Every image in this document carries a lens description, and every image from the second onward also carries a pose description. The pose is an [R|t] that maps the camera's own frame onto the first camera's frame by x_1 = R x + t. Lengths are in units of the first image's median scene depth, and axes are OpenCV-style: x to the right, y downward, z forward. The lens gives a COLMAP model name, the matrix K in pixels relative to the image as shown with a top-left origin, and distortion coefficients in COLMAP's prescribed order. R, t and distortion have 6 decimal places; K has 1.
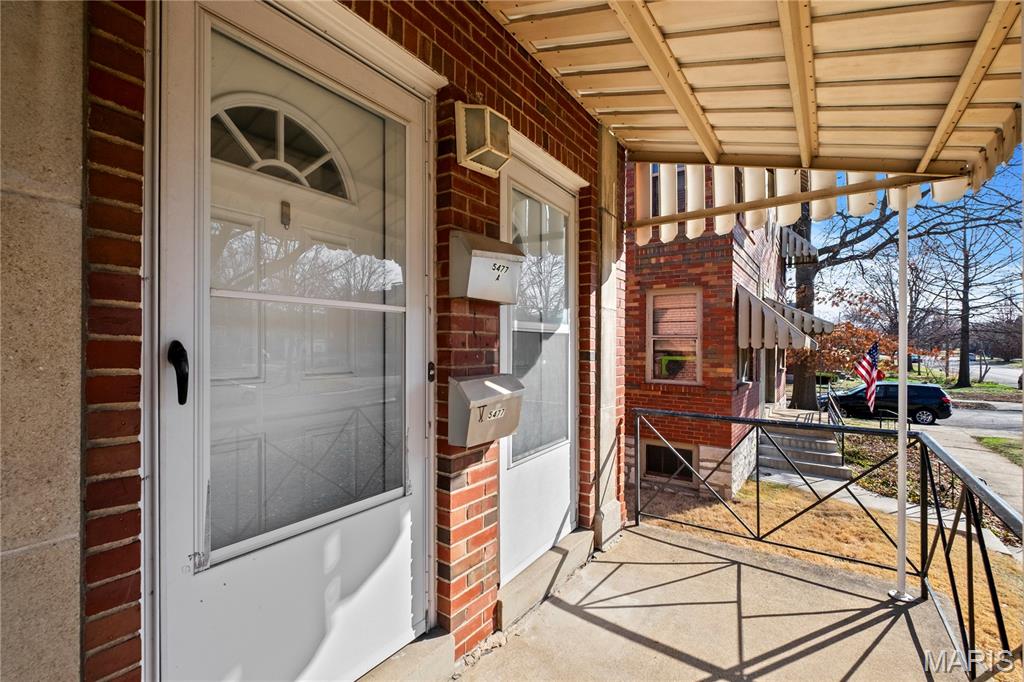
lens RADIAL K [[450.8, 0, 516.9], [0, 450.8, 344.6], [0, 0, 1]] dist [-0.002781, -0.001436]
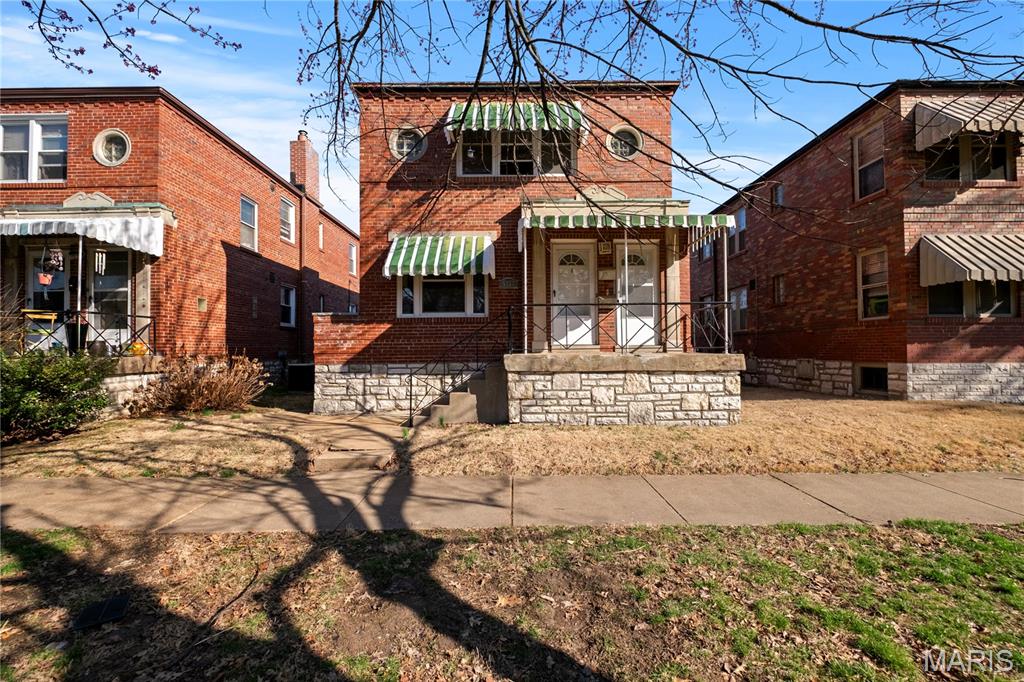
lens RADIAL K [[450.8, 0, 516.2], [0, 450.8, 344.0], [0, 0, 1]] dist [-0.002781, -0.001436]
pose [[0.565960, -0.025105, -0.824051, 0.897044], [0.014037, 0.999685, -0.020814, 0.182745], [0.824313, 0.000212, 0.566134, -0.683303]]
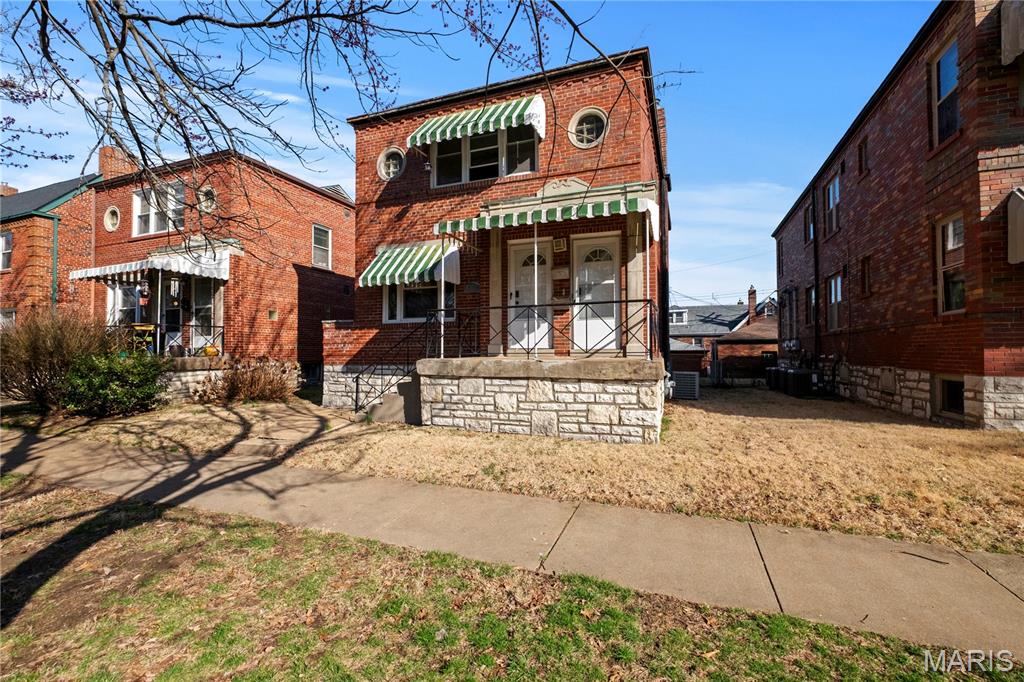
lens RADIAL K [[450.8, 0, 508.0], [0, 450.8, 345.6], [0, 0, 1]] dist [-0.002781, -0.001436]
pose [[0.222456, -0.022884, -0.974674, 1.126487], [0.007198, 0.999736, -0.021830, 0.178834], [0.974916, -0.002159, 0.222562, -0.144196]]
